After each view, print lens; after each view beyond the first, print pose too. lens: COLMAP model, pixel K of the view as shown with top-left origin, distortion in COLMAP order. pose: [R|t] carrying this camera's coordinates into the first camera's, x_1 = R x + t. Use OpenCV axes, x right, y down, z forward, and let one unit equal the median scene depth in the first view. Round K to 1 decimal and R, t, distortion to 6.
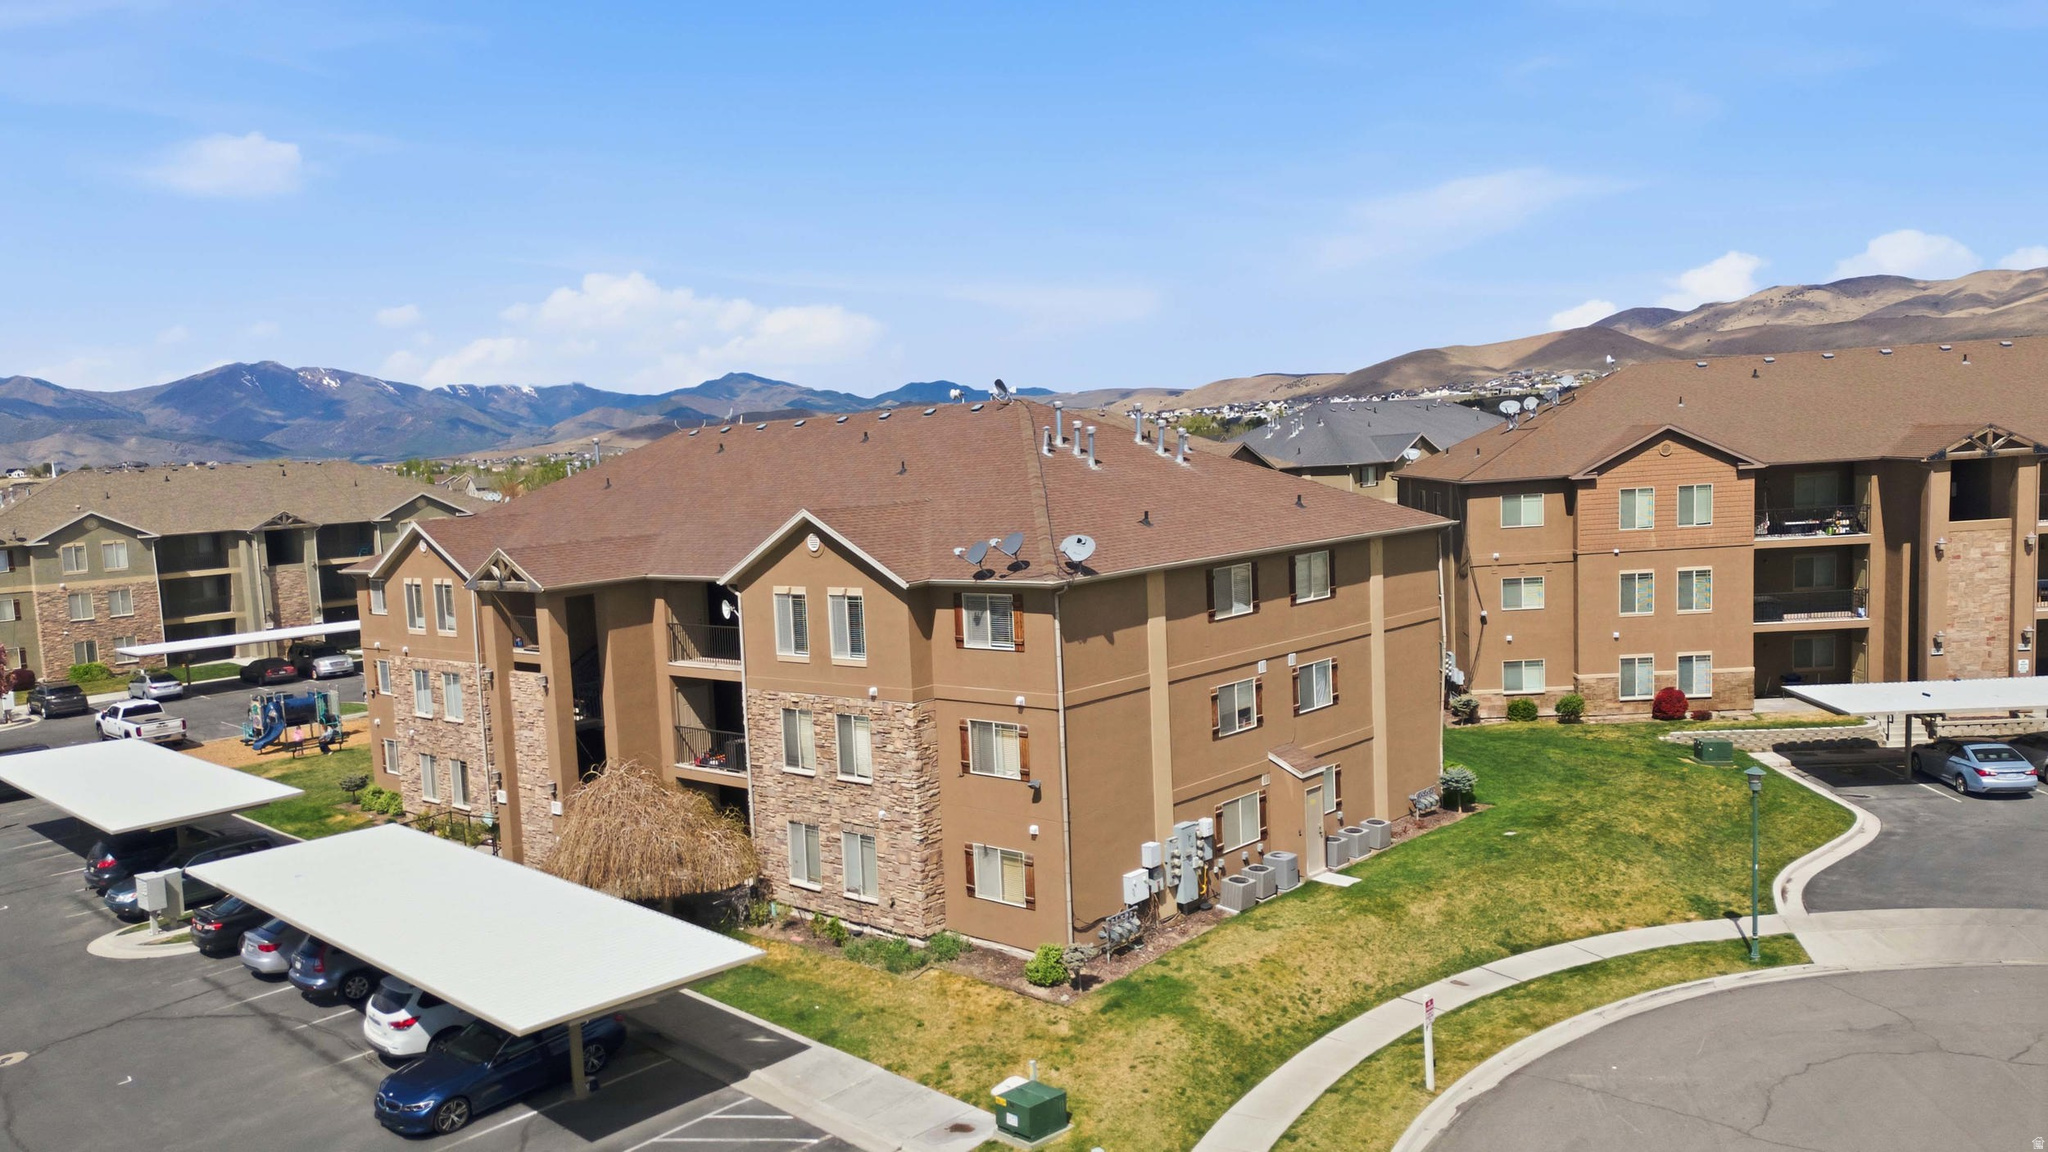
lens RADIAL K [[1466.2, 0, 1024.0], [0, 1466.2, 576.0], [0, 0, 1]] dist [0.197667, -0.262561]
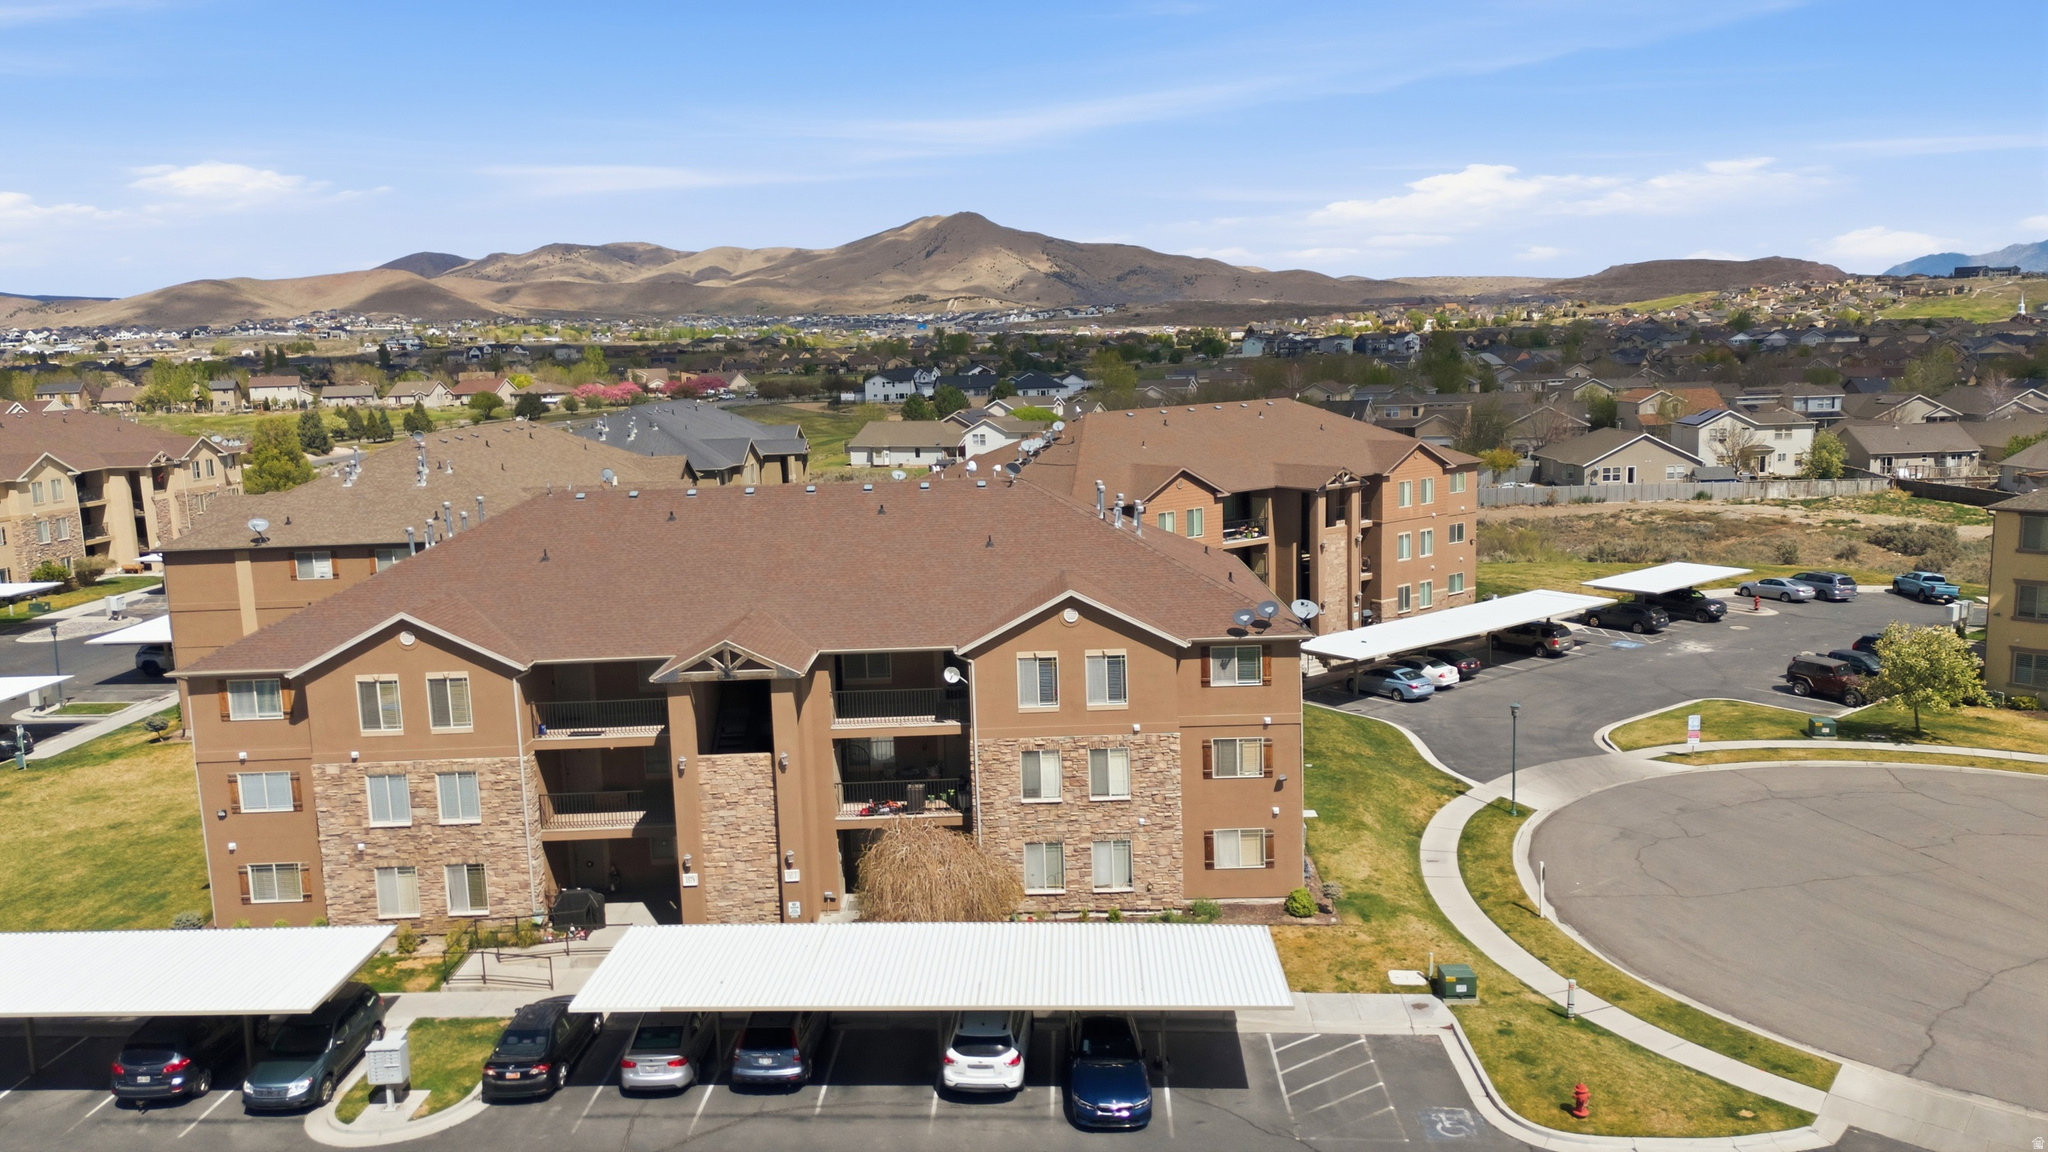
lens RADIAL K [[1466.2, 0, 1024.0], [0, 1466.2, 576.0], [0, 0, 1]] dist [0.197667, -0.262561]
pose [[0.743465, -0.065038, 0.665605, -0.988078], [0.042281, 0.997840, 0.050275, -0.118463], [-0.667437, -0.009236, 0.744609, 0.105597]]
